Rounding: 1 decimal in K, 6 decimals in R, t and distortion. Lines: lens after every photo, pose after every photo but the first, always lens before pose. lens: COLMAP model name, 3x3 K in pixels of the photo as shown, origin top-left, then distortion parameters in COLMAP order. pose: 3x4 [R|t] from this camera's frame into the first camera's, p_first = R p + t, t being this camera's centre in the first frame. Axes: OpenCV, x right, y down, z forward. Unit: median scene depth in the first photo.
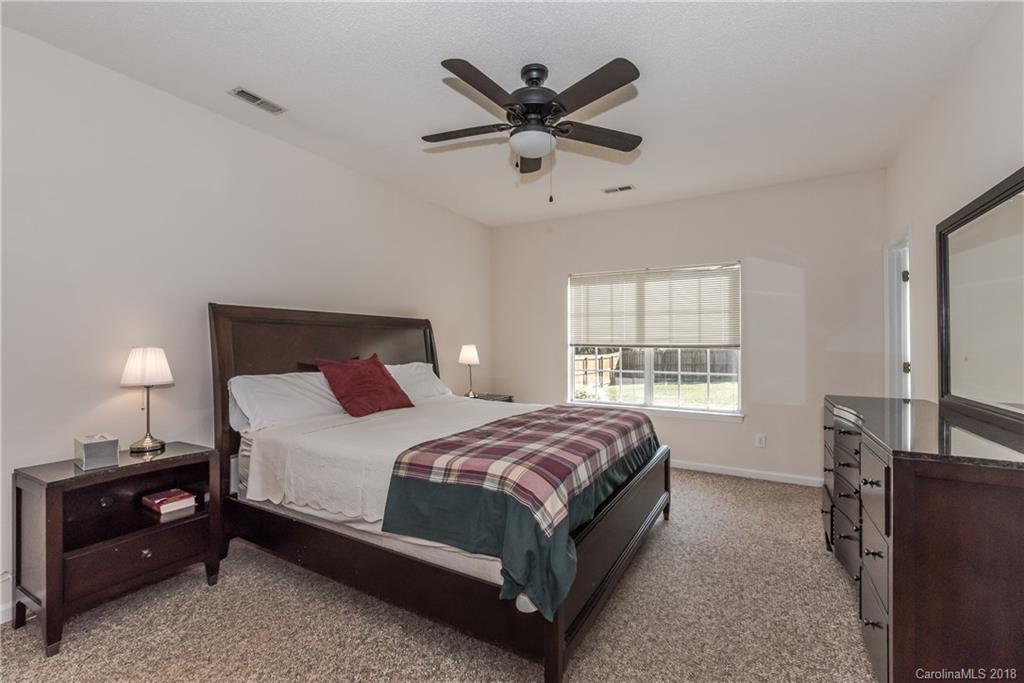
lens RADIAL K [[442.8, 0, 511.9], [0, 442.8, 340.9], [0, 0, 1]] dist [0.003104, -0.001021]
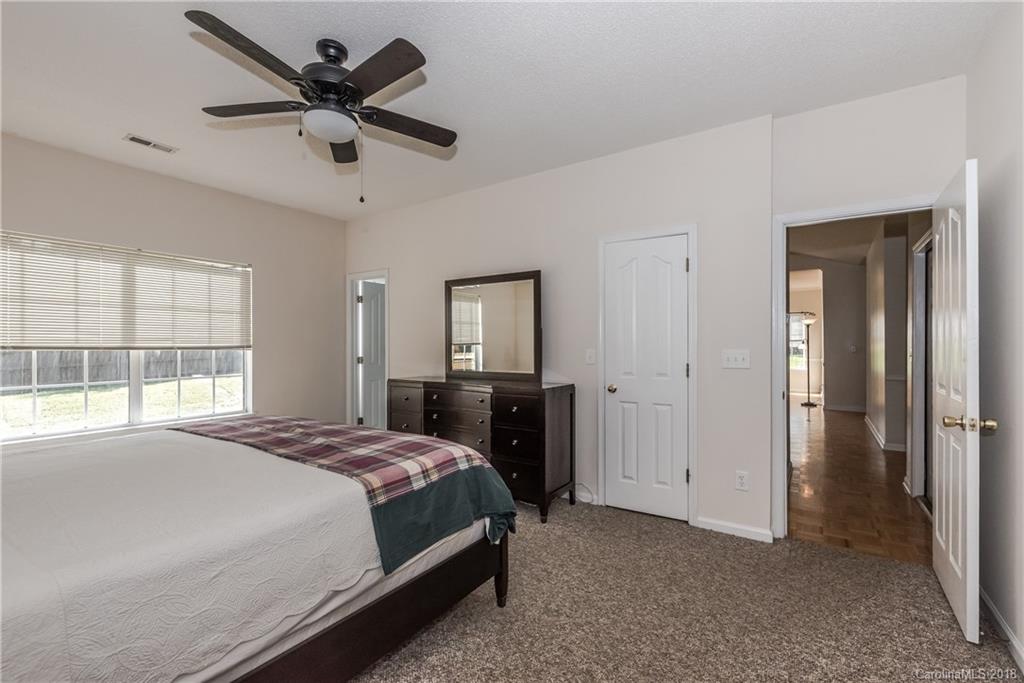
lens RADIAL K [[442.8, 0, 510.8], [0, 442.8, 343.5], [0, 0, 1]] dist [0.003104, -0.001021]
pose [[0.077095, 0.000889, 0.997023, -0.470102], [-0.002662, 0.999996, -0.000686, 0.002627], [-0.997020, -0.002601, 0.077097, 0.309281]]
